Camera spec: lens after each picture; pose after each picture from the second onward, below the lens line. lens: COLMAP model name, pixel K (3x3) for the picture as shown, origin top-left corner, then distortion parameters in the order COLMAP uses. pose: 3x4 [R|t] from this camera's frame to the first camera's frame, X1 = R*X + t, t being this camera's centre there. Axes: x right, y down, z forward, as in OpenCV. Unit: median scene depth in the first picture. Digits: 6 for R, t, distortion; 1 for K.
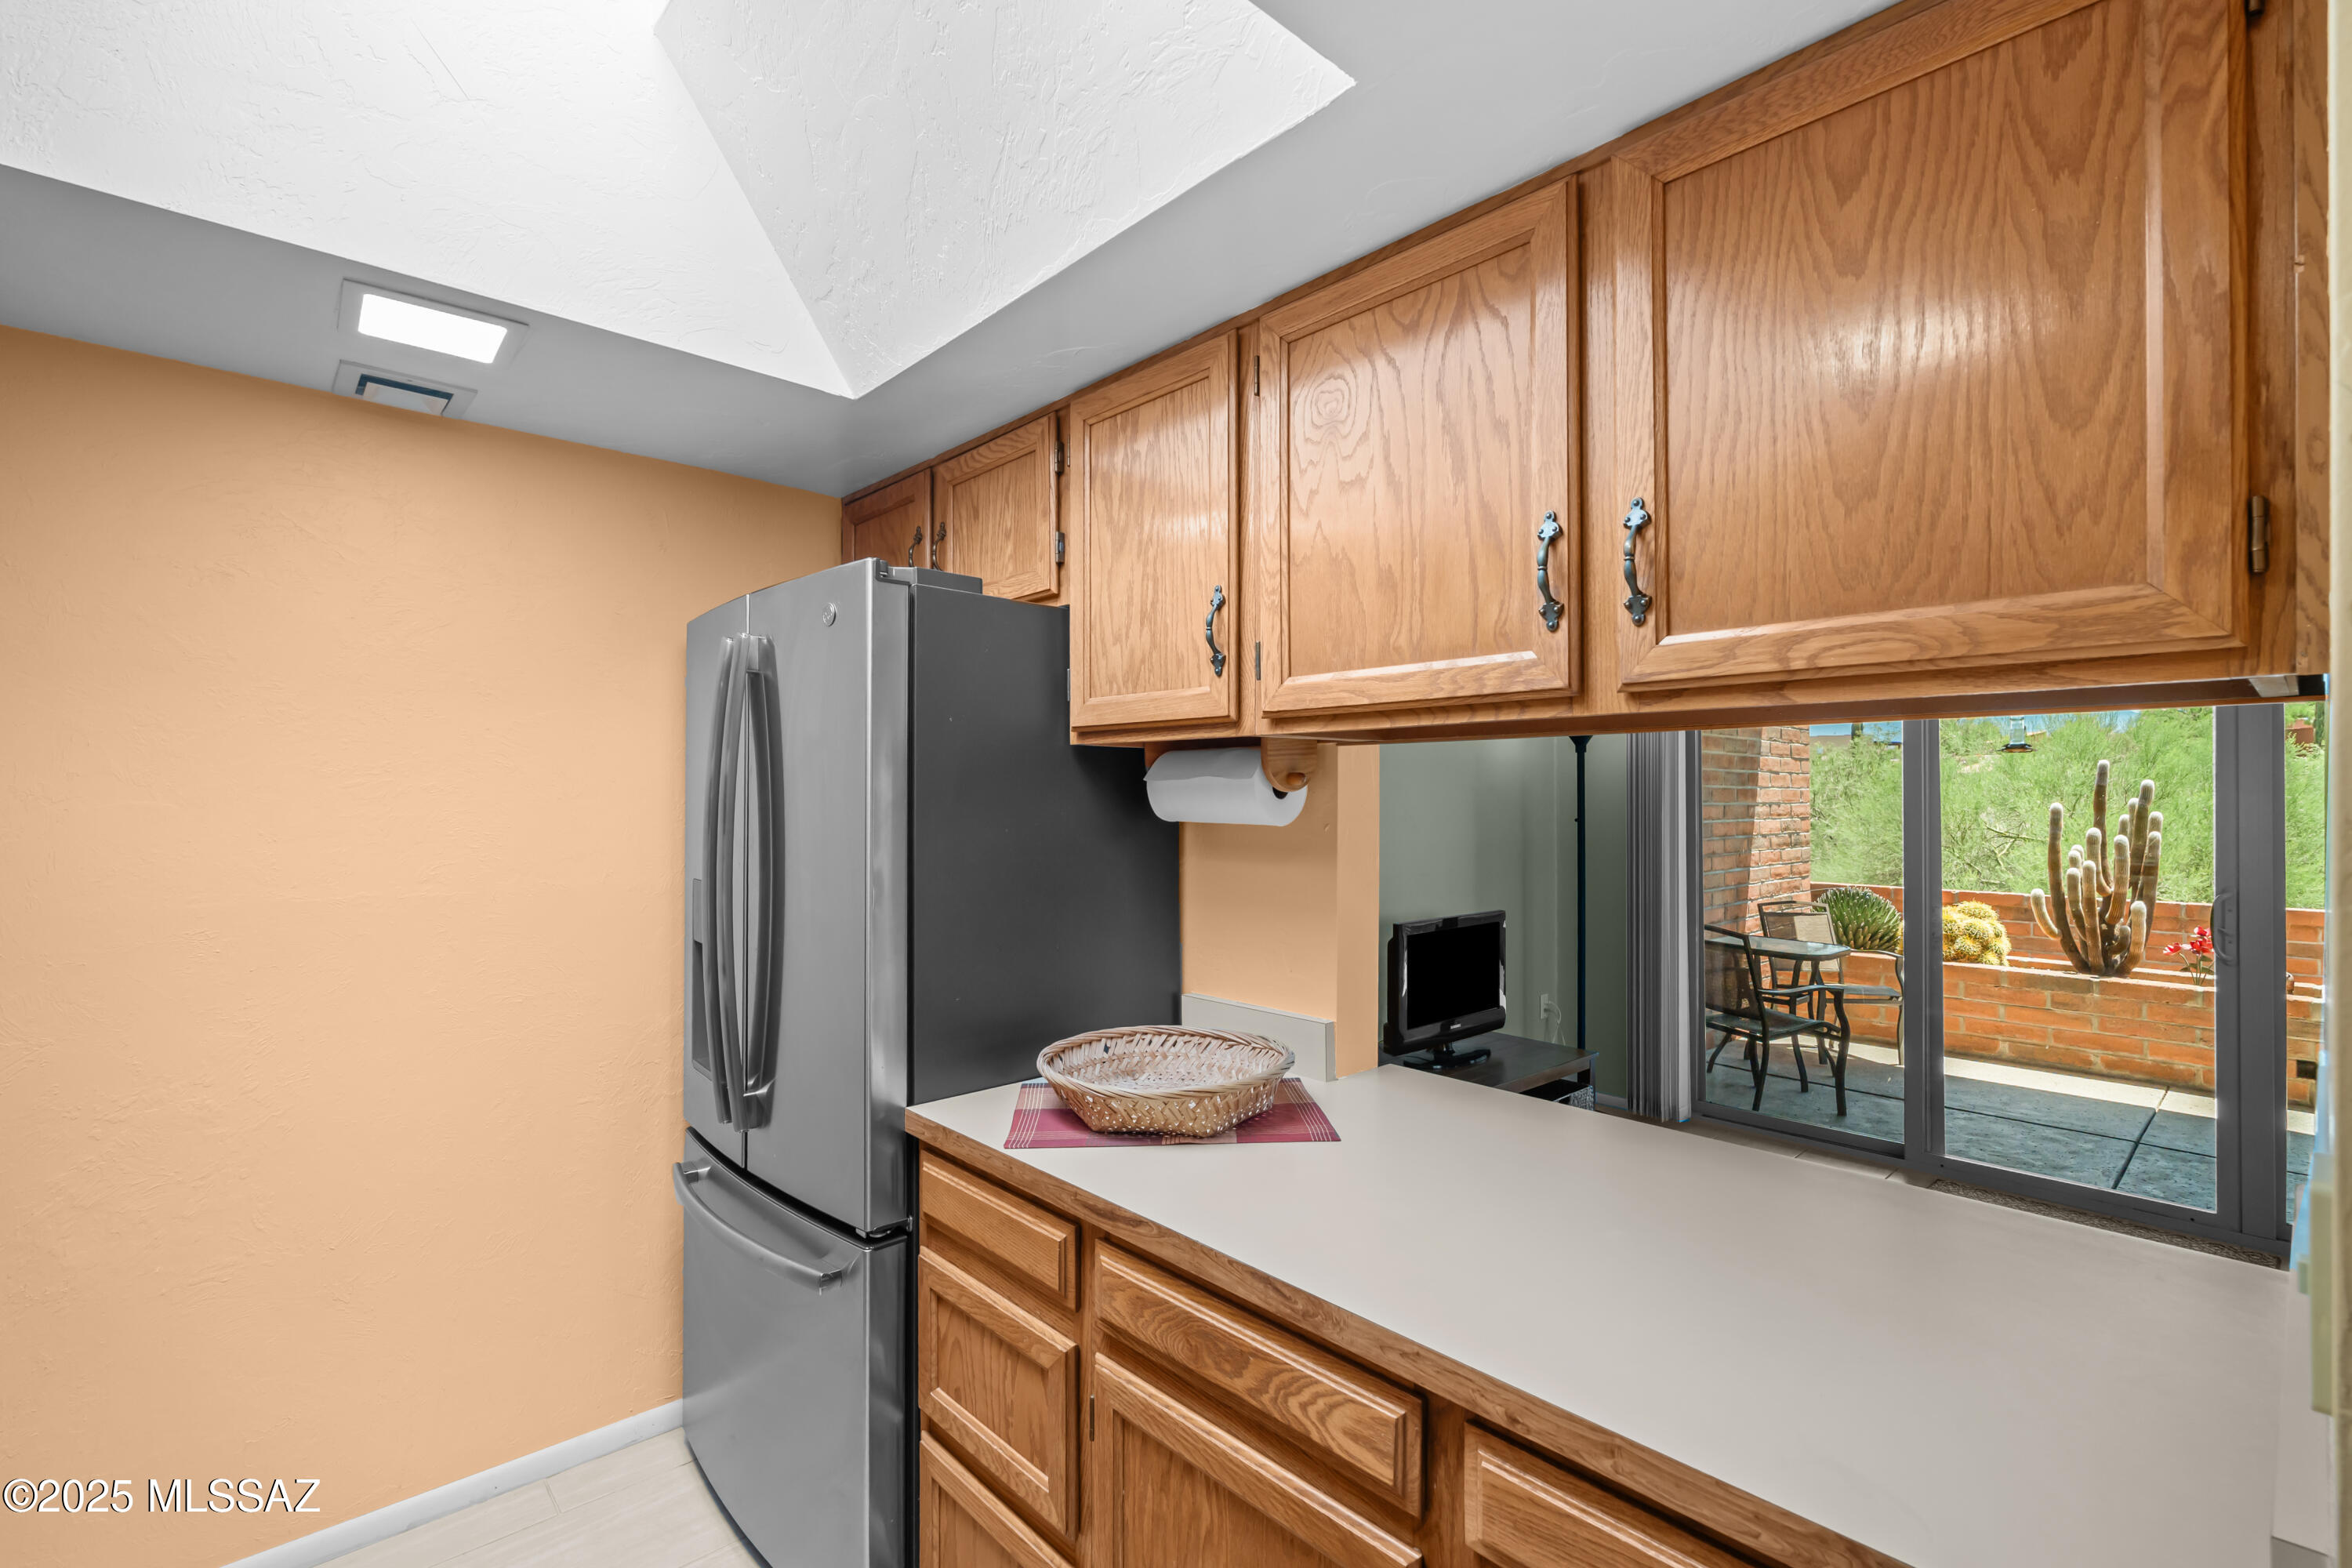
lens RADIAL K [[1047.7, 0, 1177.0], [0, 1047.7, 797.8], [0, 0, 1]] dist [0.012748, 0.000133]
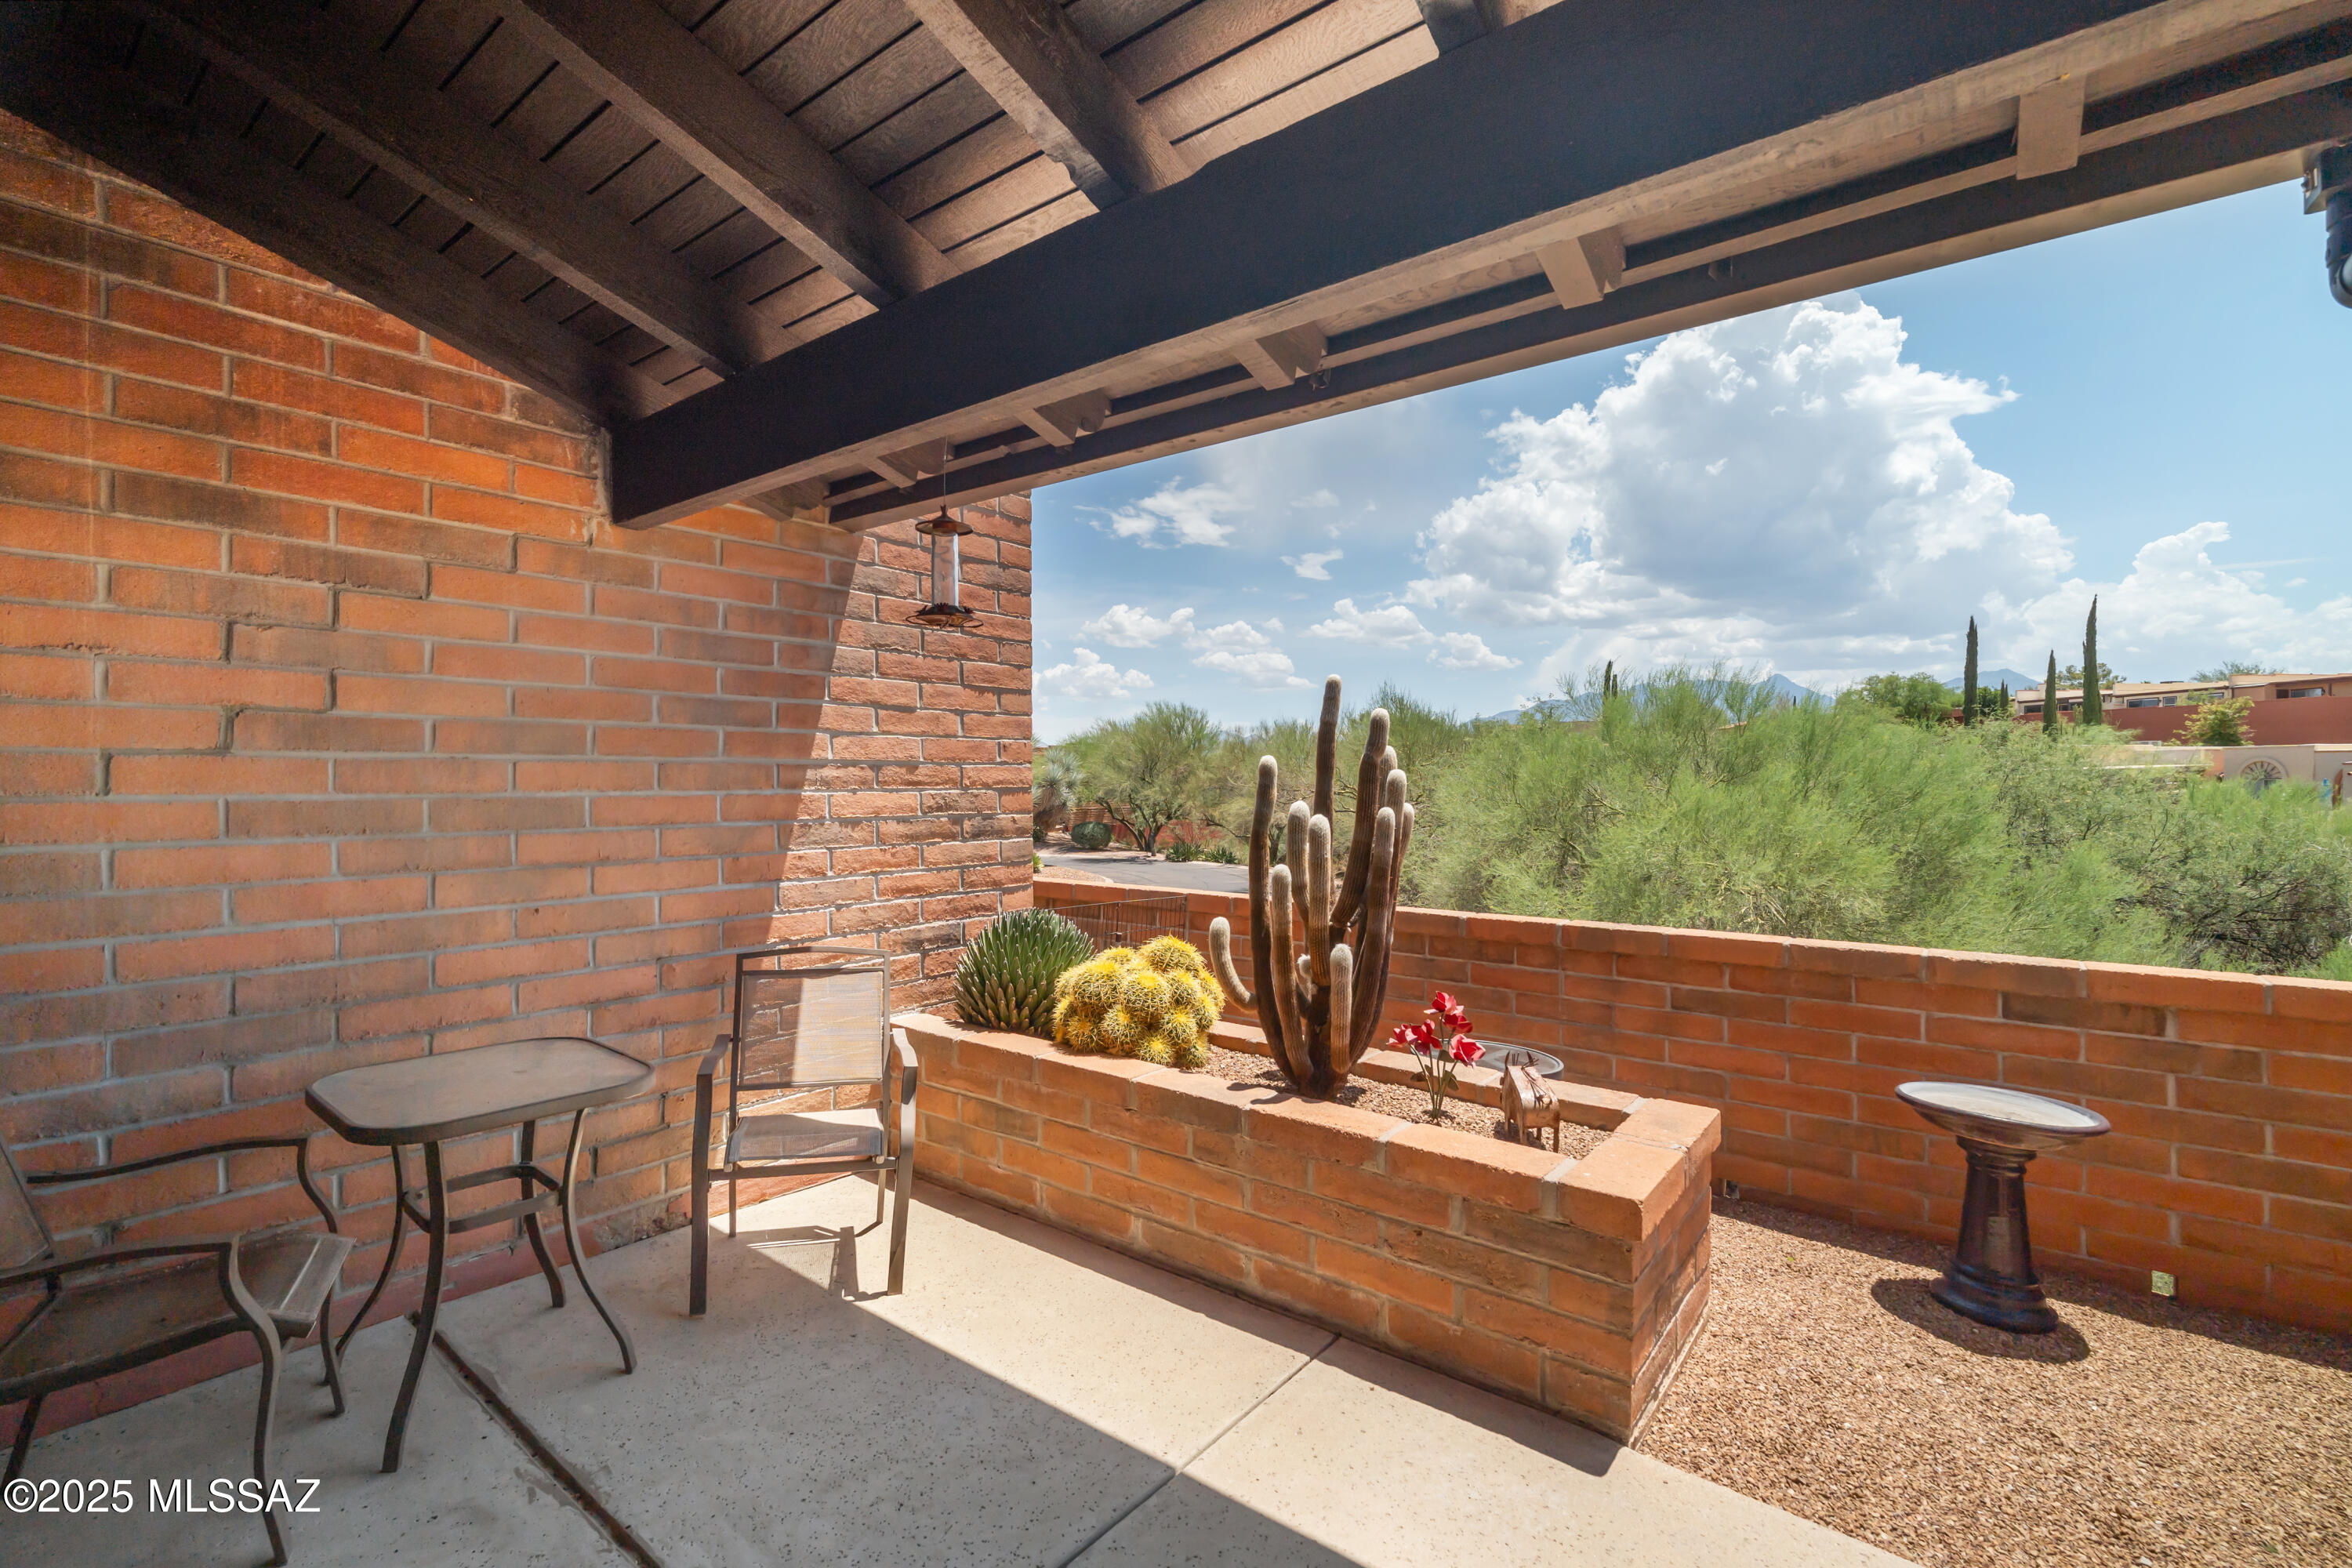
lens RADIAL K [[1047.7, 0, 1185.1], [0, 1047.7, 785.7], [0, 0, 1]] dist [0.012748, 0.000133]
pose [[0.984336, -0.002873, 0.176279, 0.724259], [0.000767, 0.999928, 0.012013, 0.015006], [-0.176301, -0.011689, 0.984267, 0.501842]]
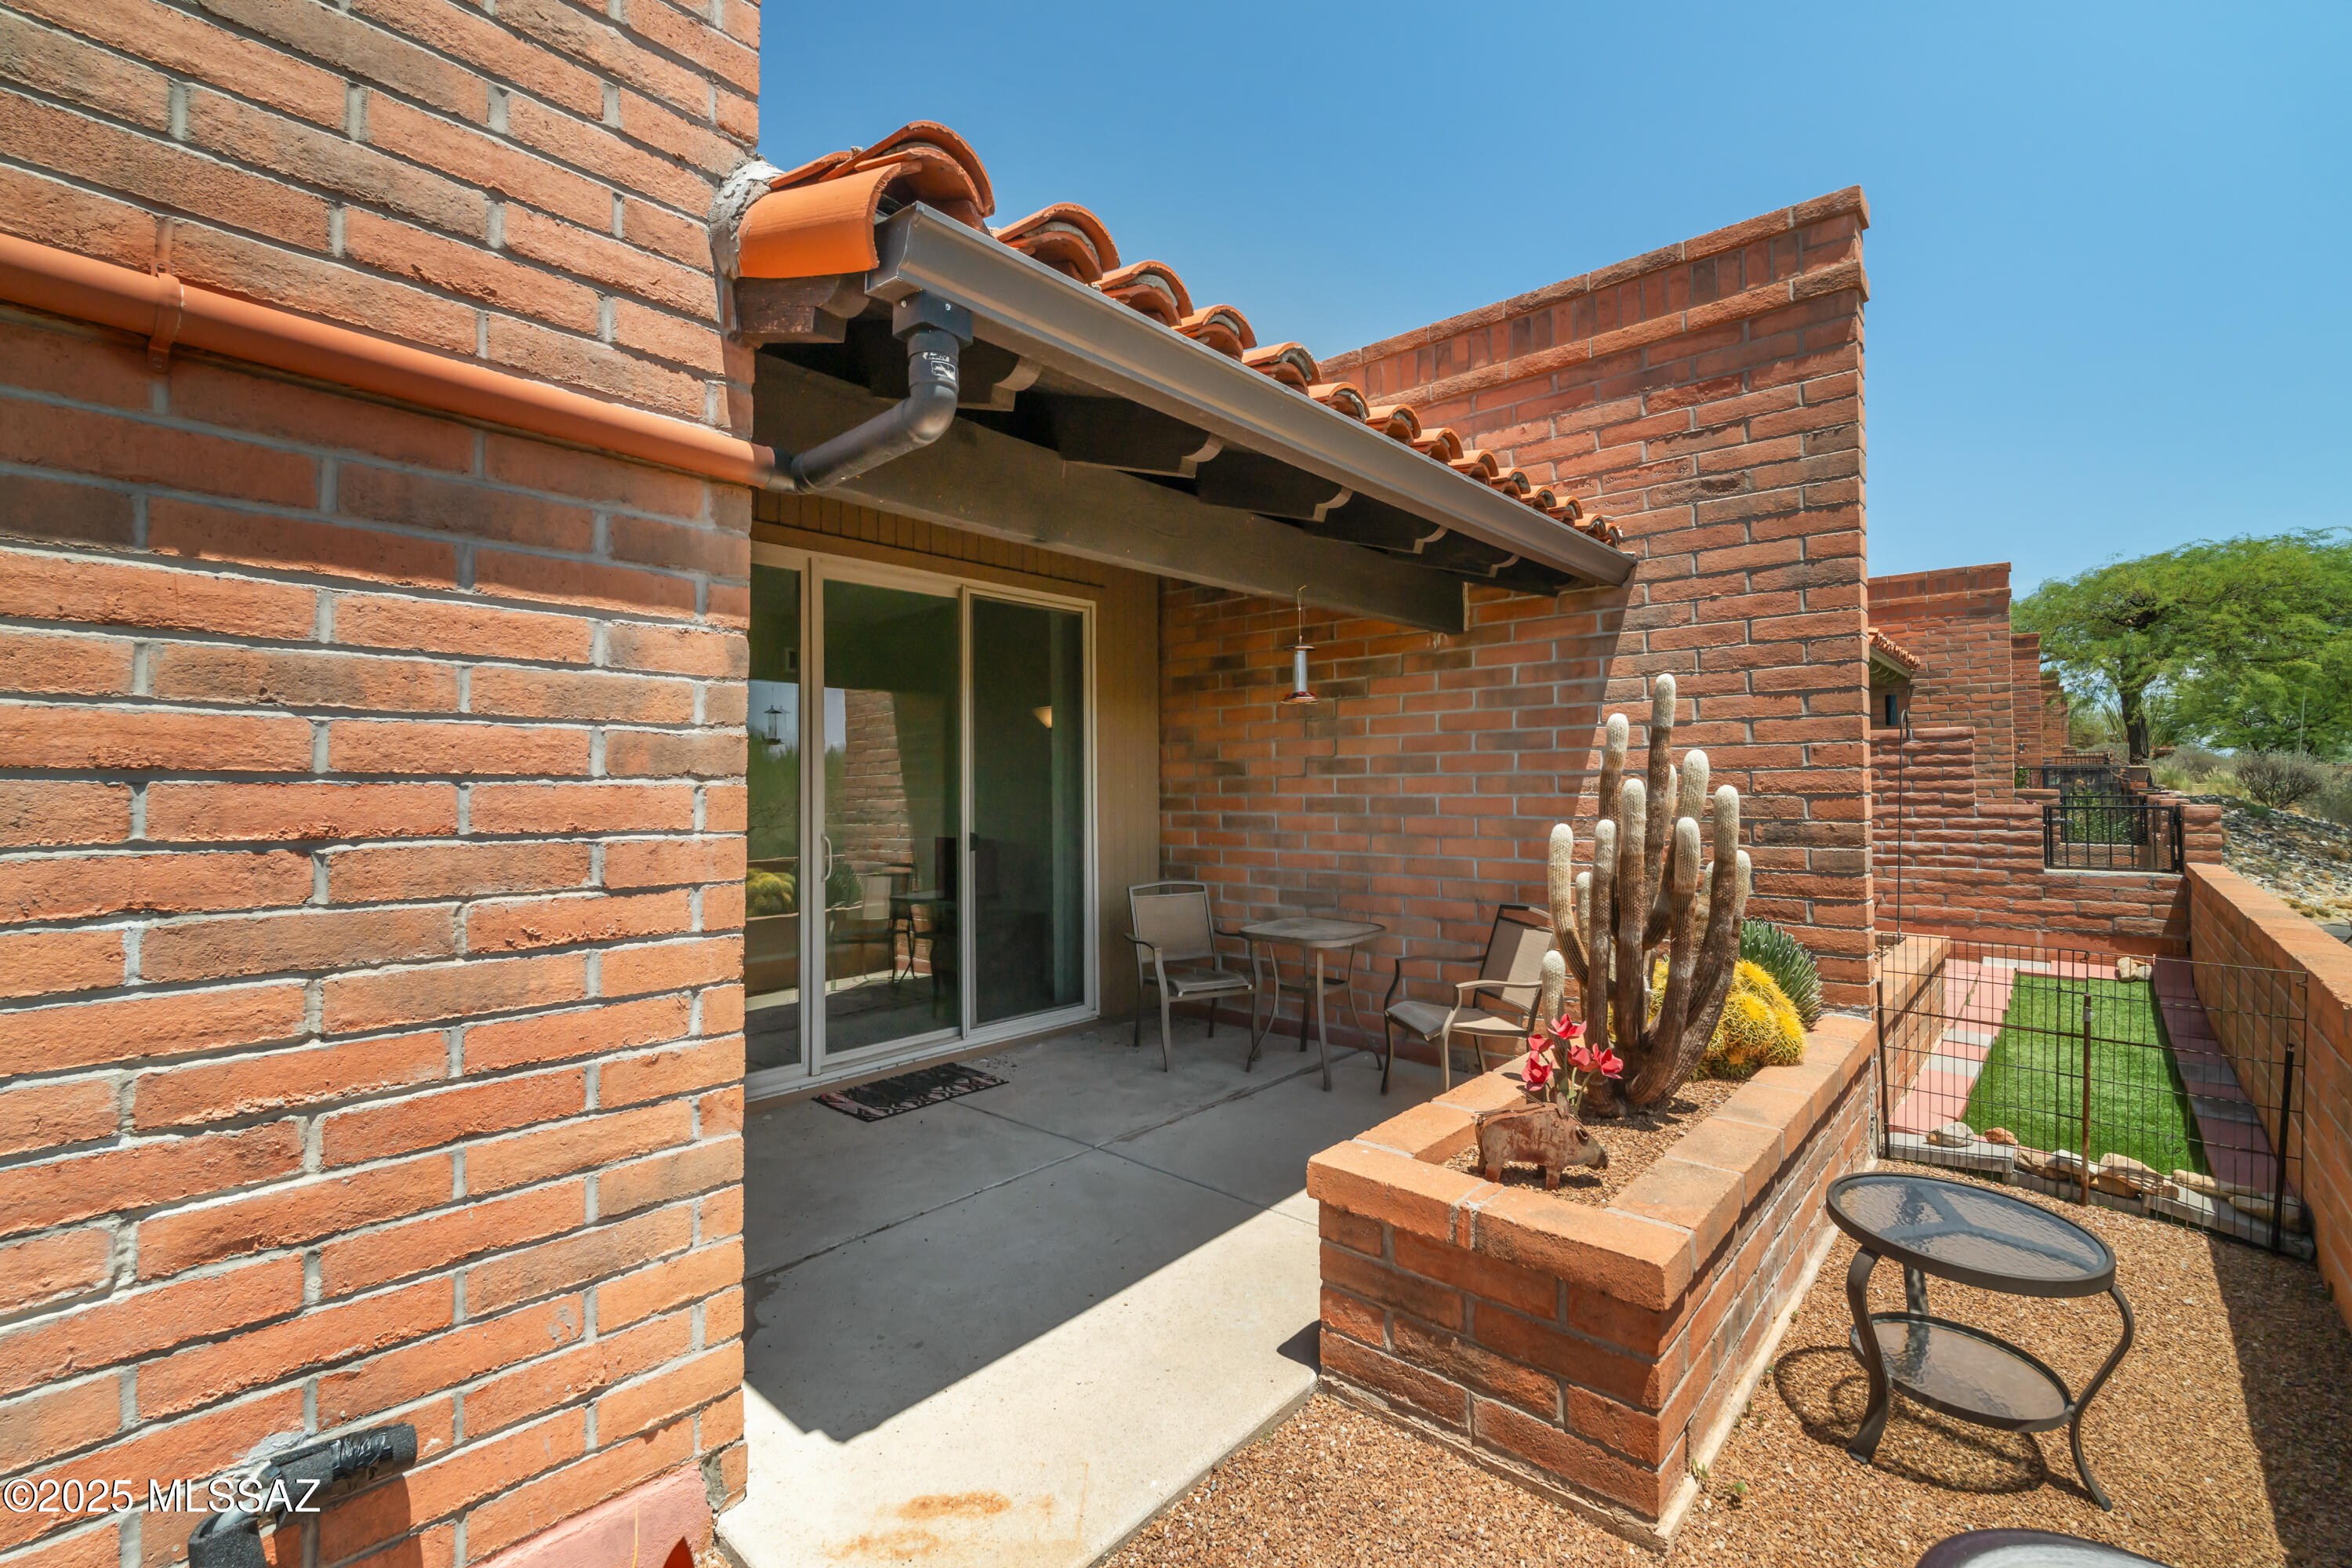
lens RADIAL K [[1047.7, 0, 1180.5], [0, 1047.7, 784.9], [0, 0, 1]] dist [0.012748, 0.000133]
pose [[0.109667, -0.002426, -0.993965, 1.357253], [0.014767, 0.999891, -0.000811, 0.013902], [0.993859, -0.014589, 0.109691, 0.739190]]
